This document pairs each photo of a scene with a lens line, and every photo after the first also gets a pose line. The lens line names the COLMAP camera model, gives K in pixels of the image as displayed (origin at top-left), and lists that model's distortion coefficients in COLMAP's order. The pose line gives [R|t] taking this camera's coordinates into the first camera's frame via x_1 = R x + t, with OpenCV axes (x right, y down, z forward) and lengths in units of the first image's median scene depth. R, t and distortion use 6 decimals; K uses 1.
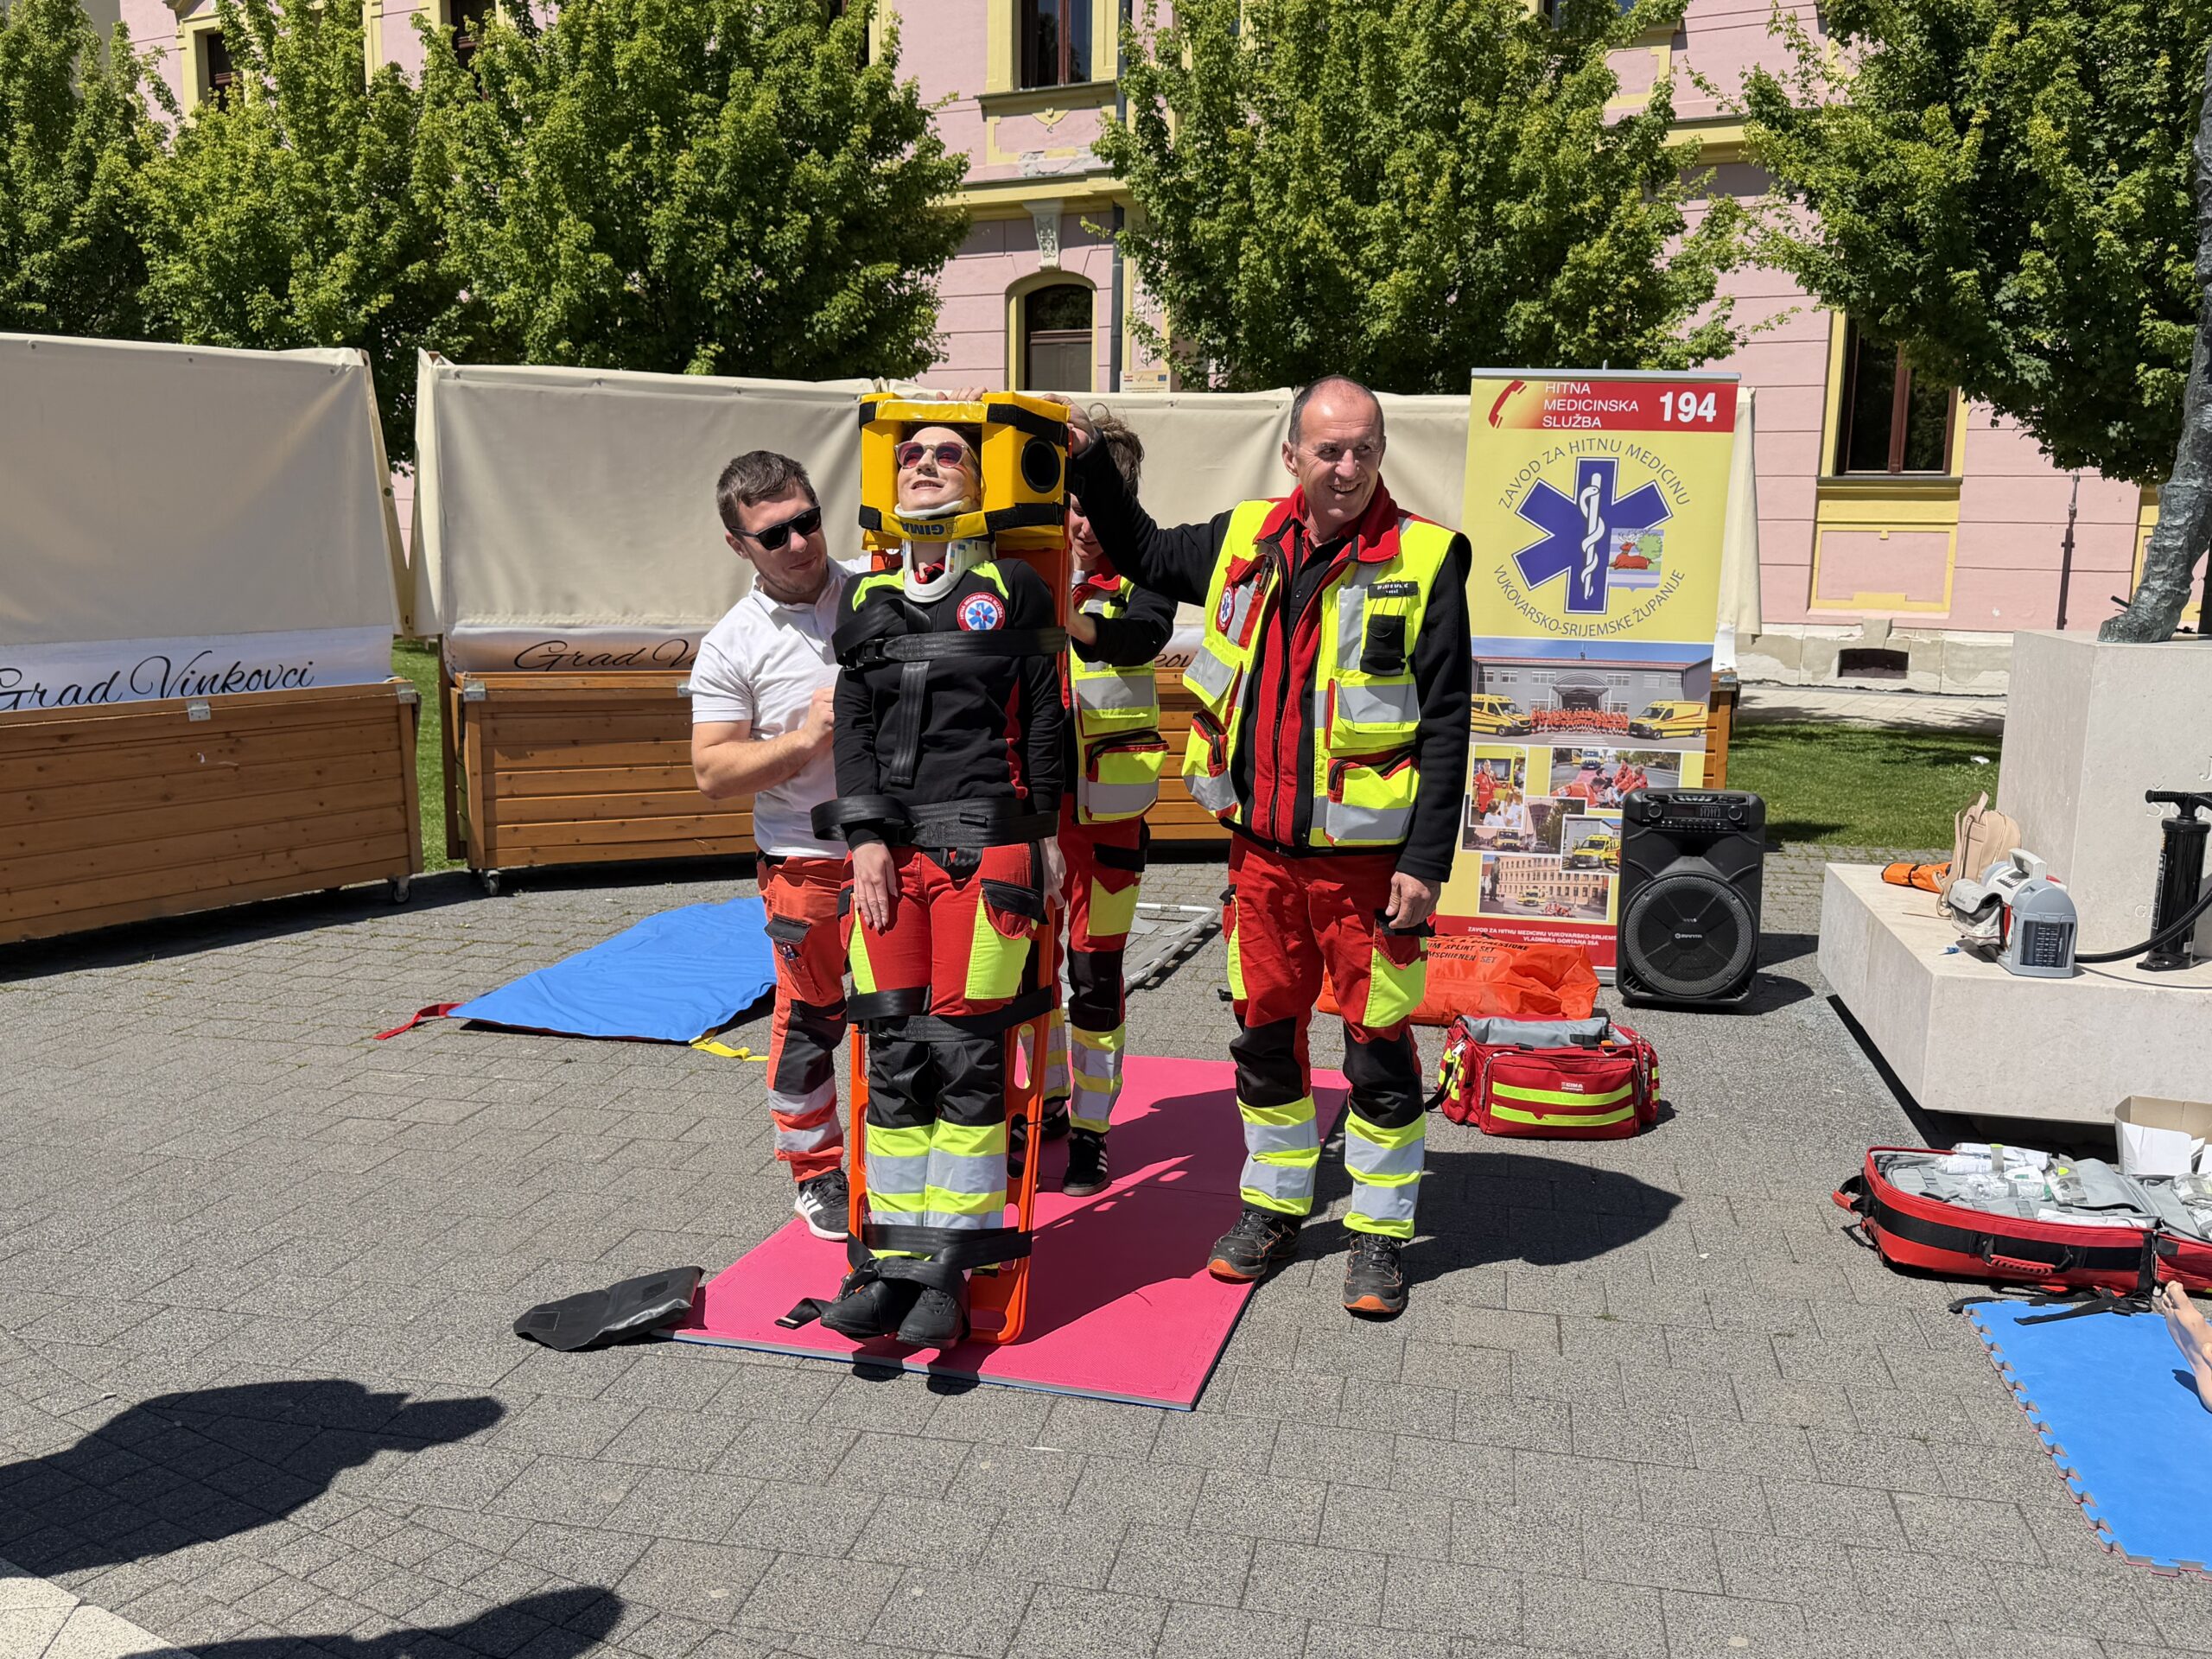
lens RADIAL K [[1832.5, 0, 1142.5], [0, 1832.5, 861.8], [0, 0, 1]] dist [0.095176, -0.202958]
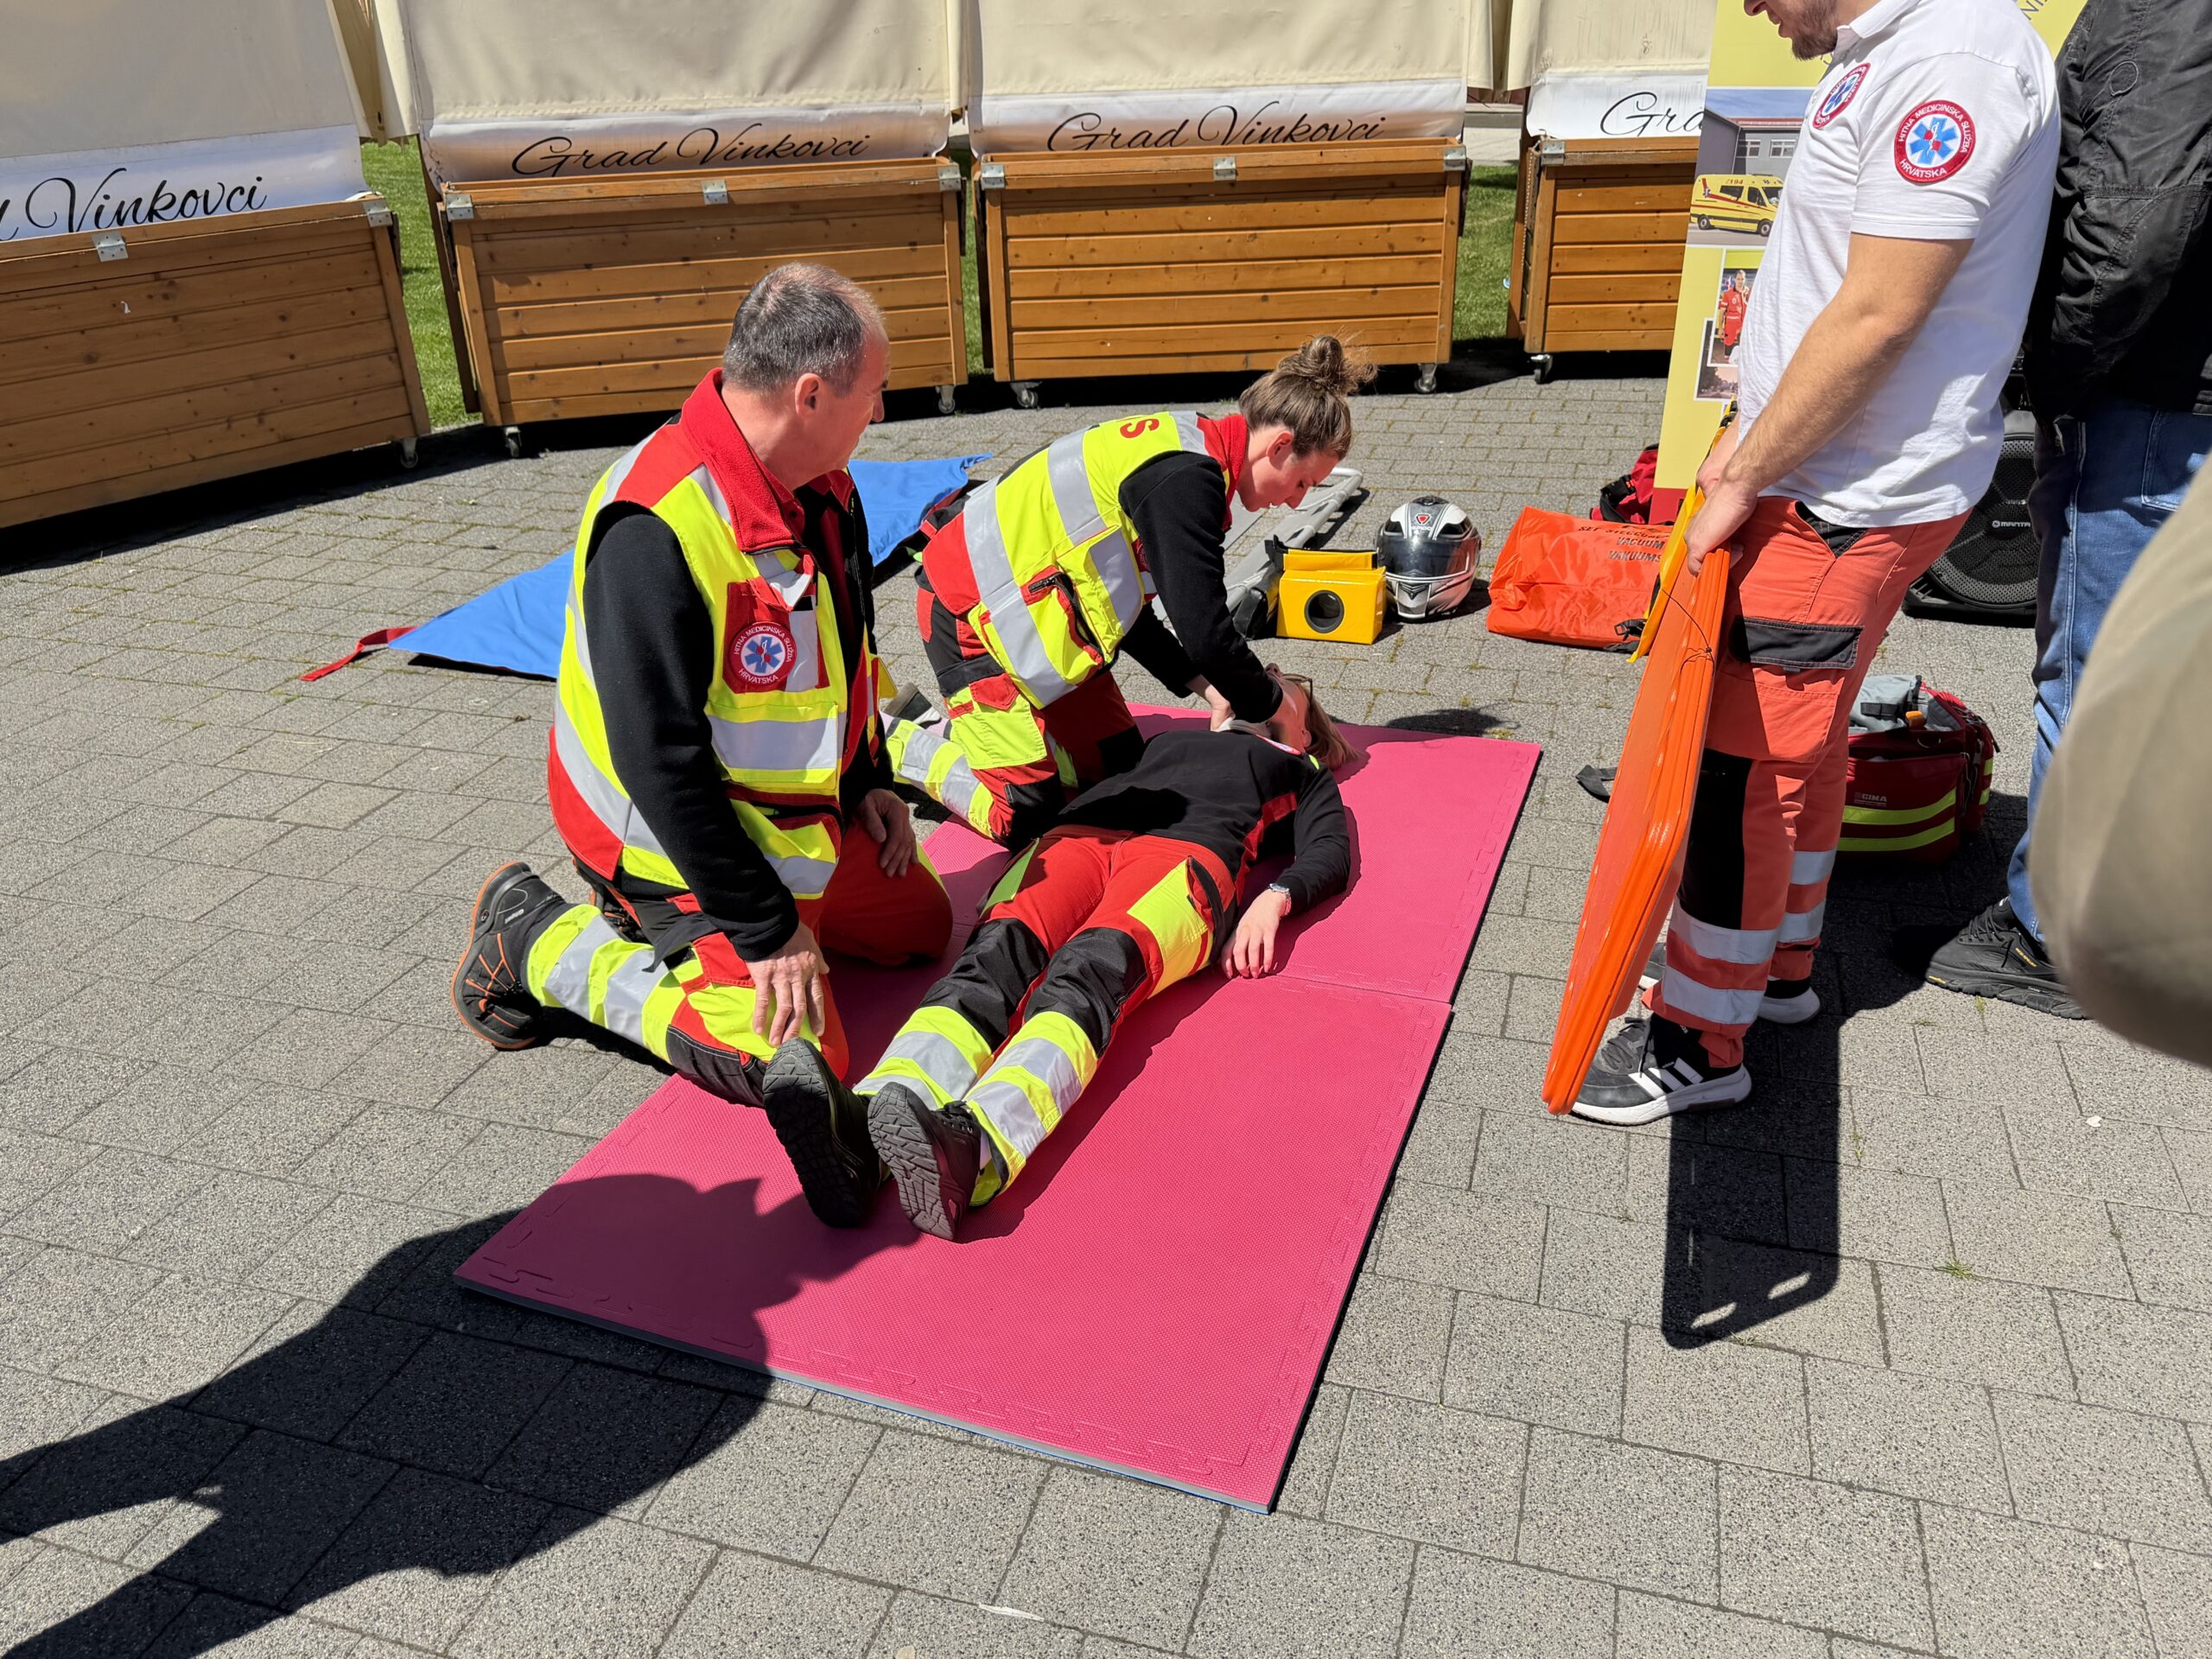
lens RADIAL K [[1708.2, 0, 1106.0], [0, 1708.2, 829.5], [0, 0, 1]] dist [0.000456, -0.003412]
pose [[0.993448, 0.010864, -0.113766, 0.016831], [0.021240, 0.960575, 0.277210, -0.033739], [0.112293, -0.277810, 0.954050, 0.251793]]
